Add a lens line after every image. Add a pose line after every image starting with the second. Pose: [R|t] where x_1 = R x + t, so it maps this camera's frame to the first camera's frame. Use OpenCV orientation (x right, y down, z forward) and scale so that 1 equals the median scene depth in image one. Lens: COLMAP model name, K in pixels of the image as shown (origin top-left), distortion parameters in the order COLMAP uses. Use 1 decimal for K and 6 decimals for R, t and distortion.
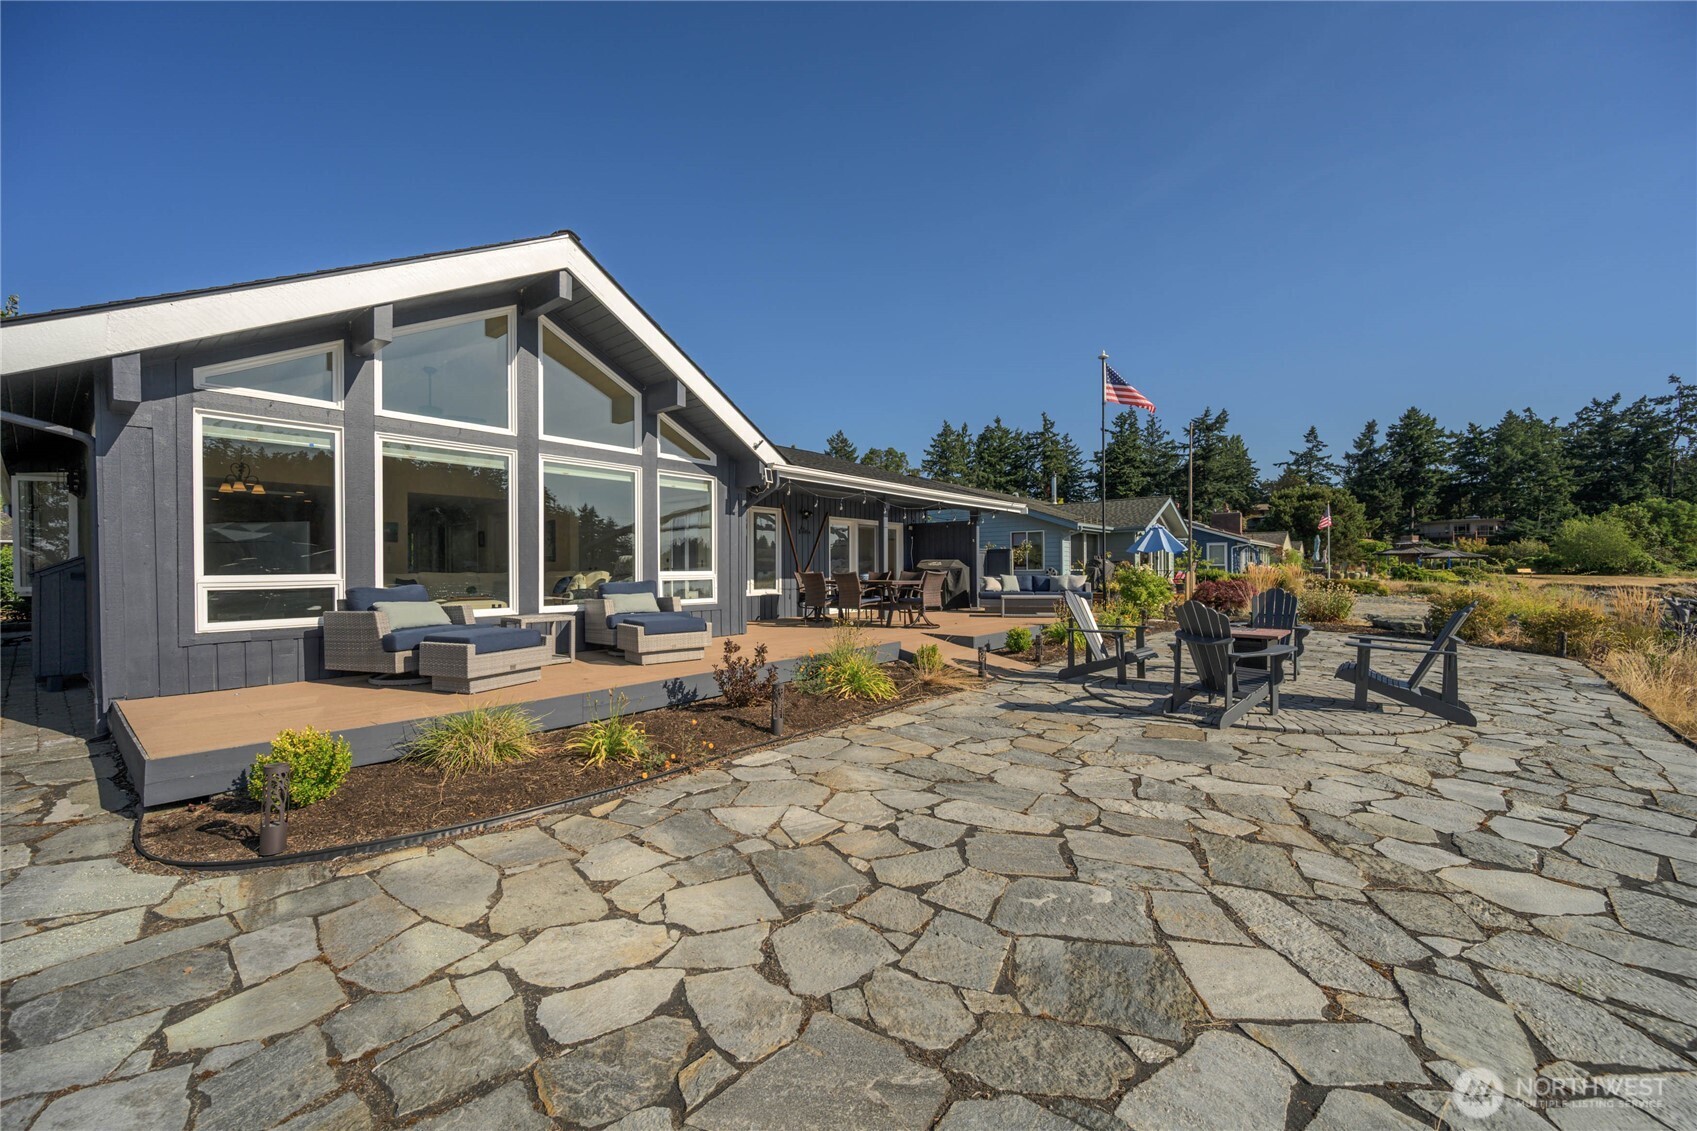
lens RADIAL K [[666.9, 0, 852.0], [0, 666.9, 567.6], [0, 0, 1]] dist [0.000422, 0.000818]
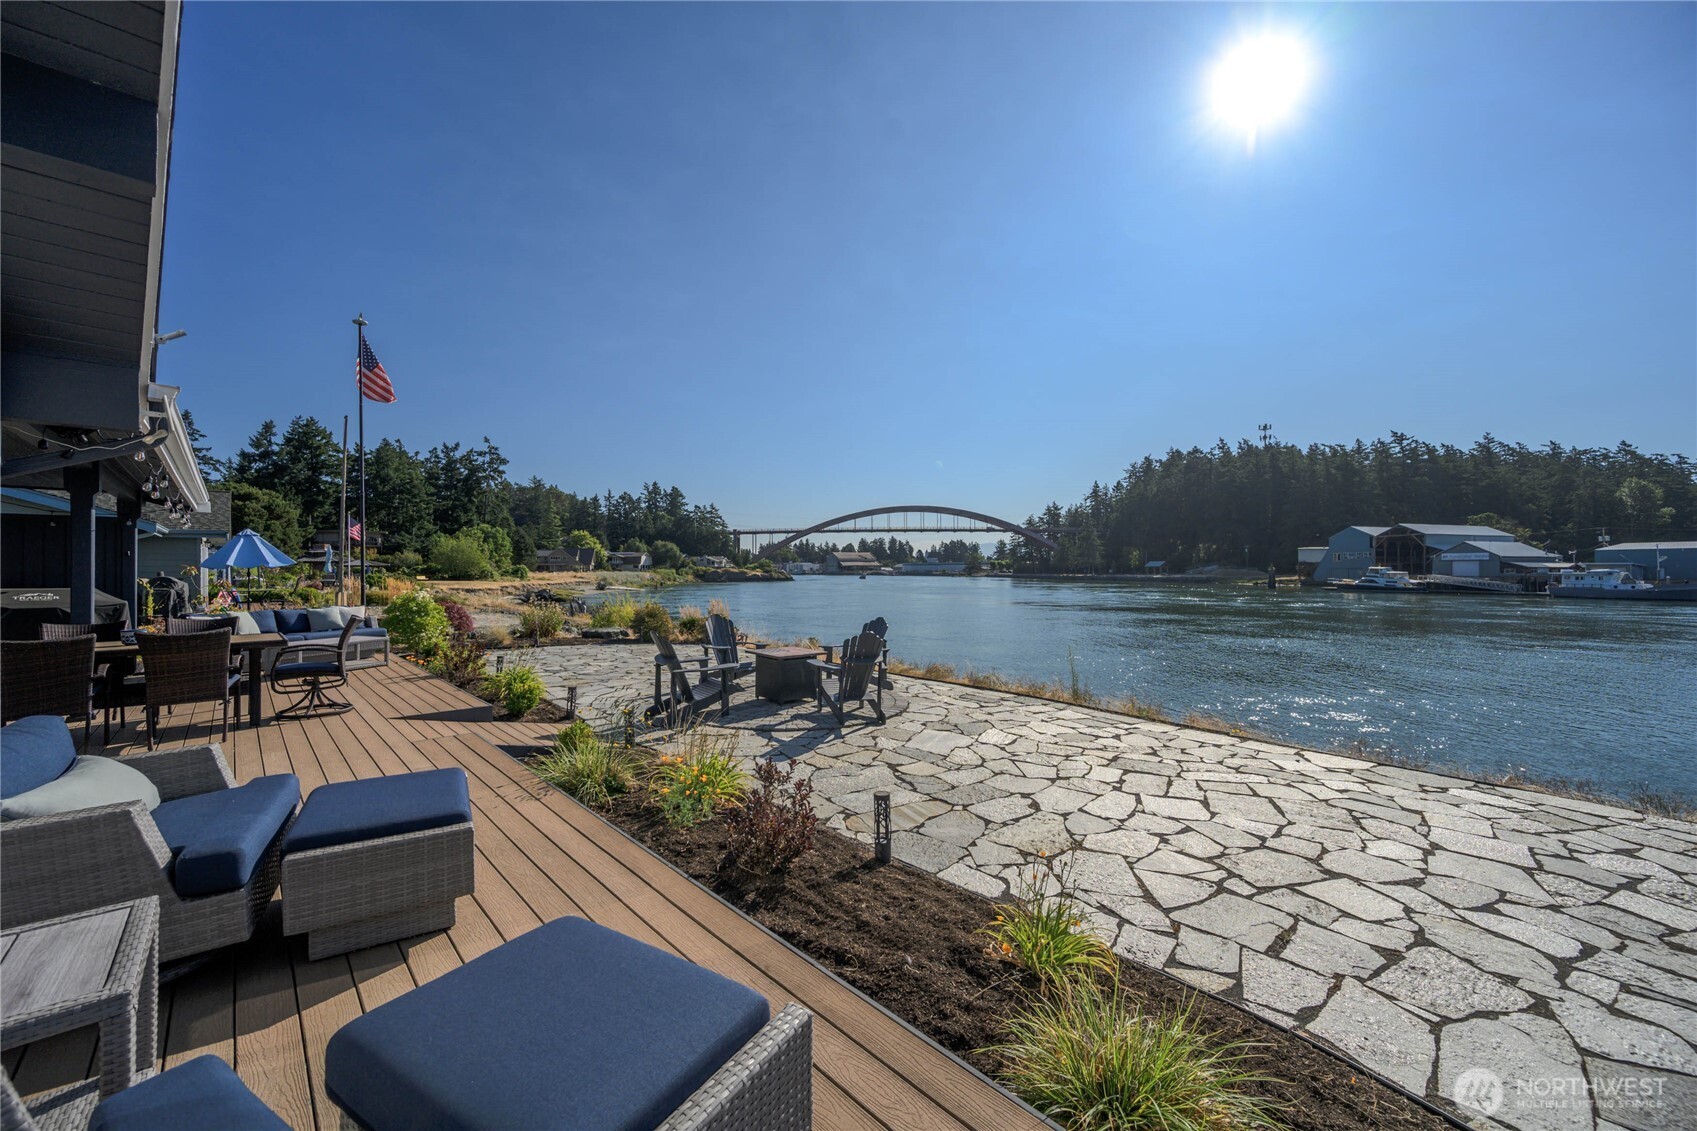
lens RADIAL K [[666.9, 0, 841.9], [0, 666.9, 556.0], [0, 0, 1]] dist [0.000422, 0.000818]
pose [[0.142335, 0.023374, 0.989543, -0.828494], [-0.000098, 0.999721, -0.023601, -0.070657], [-0.989819, 0.003262, 0.142298, 0.904157]]
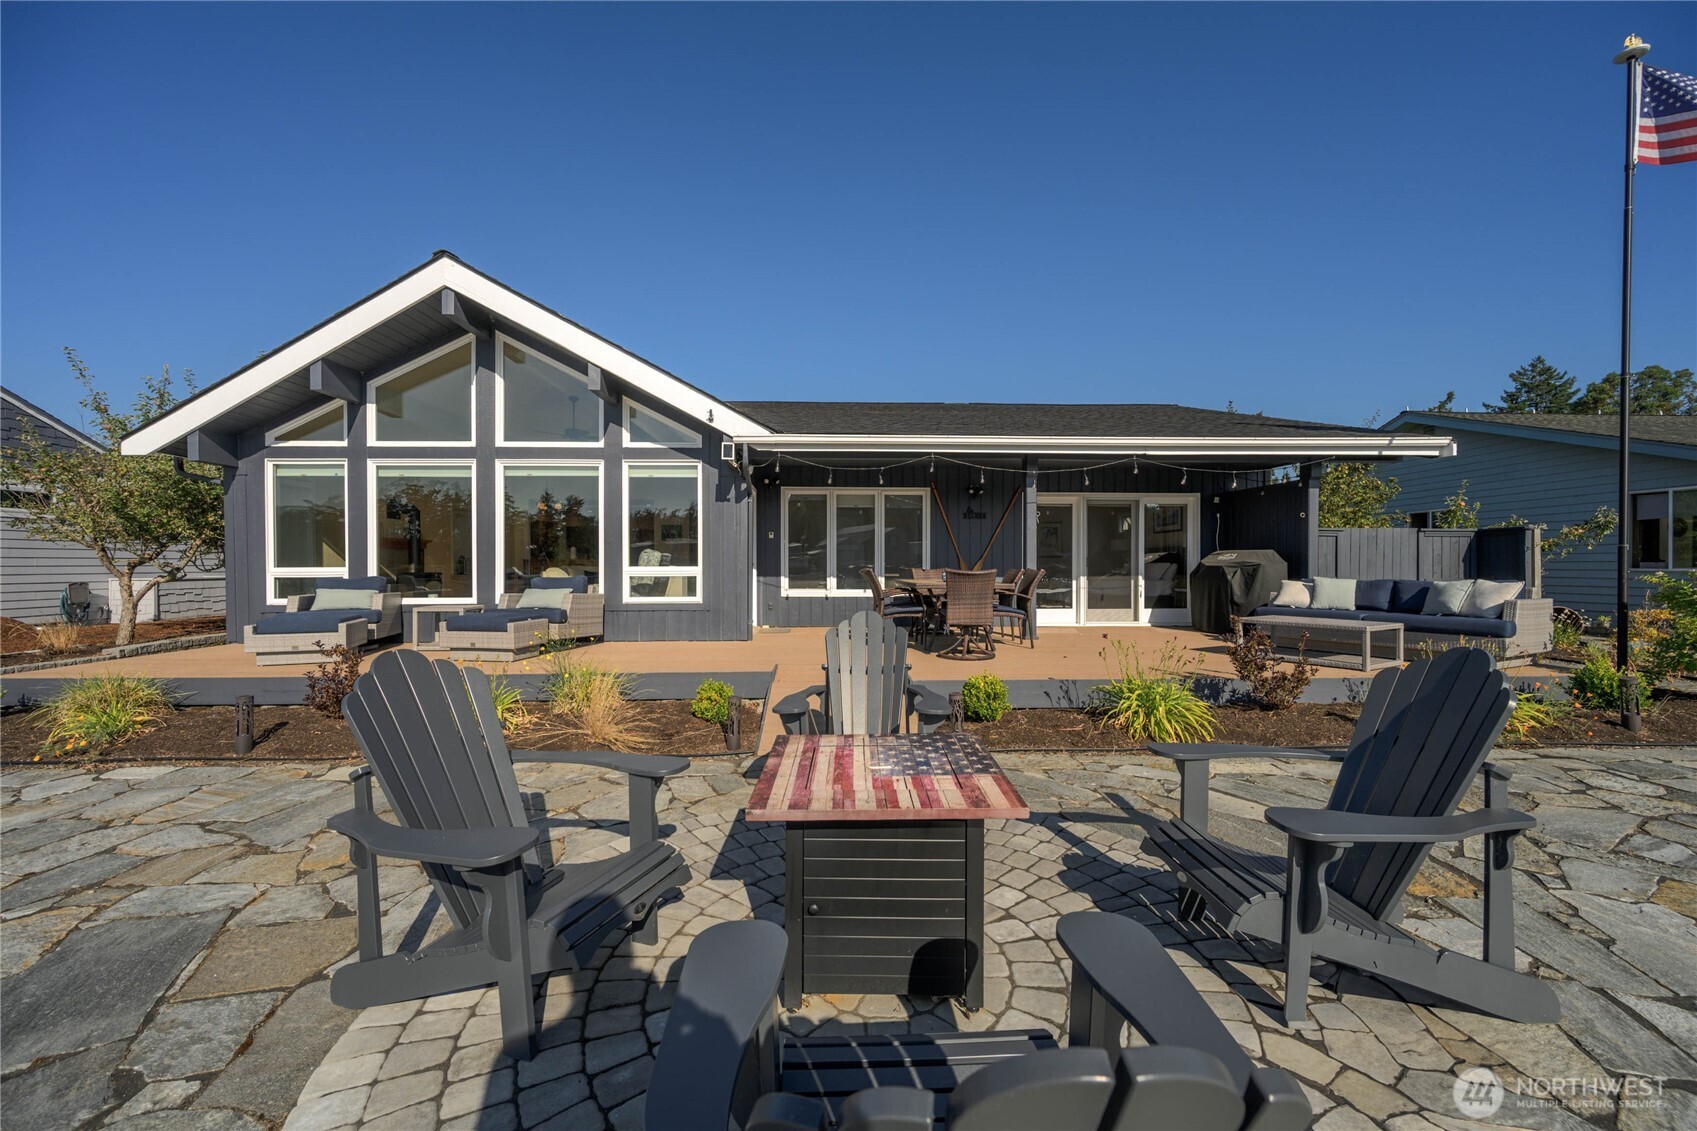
lens RADIAL K [[666.9, 0, 853.2], [0, 666.9, 564.6], [0, 0, 1]] dist [0.000422, 0.000818]
pose [[0.652575, 0.004598, -0.757710, 1.034345], [-0.000829, 0.999985, 0.005354, -0.003749], [0.757723, -0.002866, 0.652570, 0.989685]]
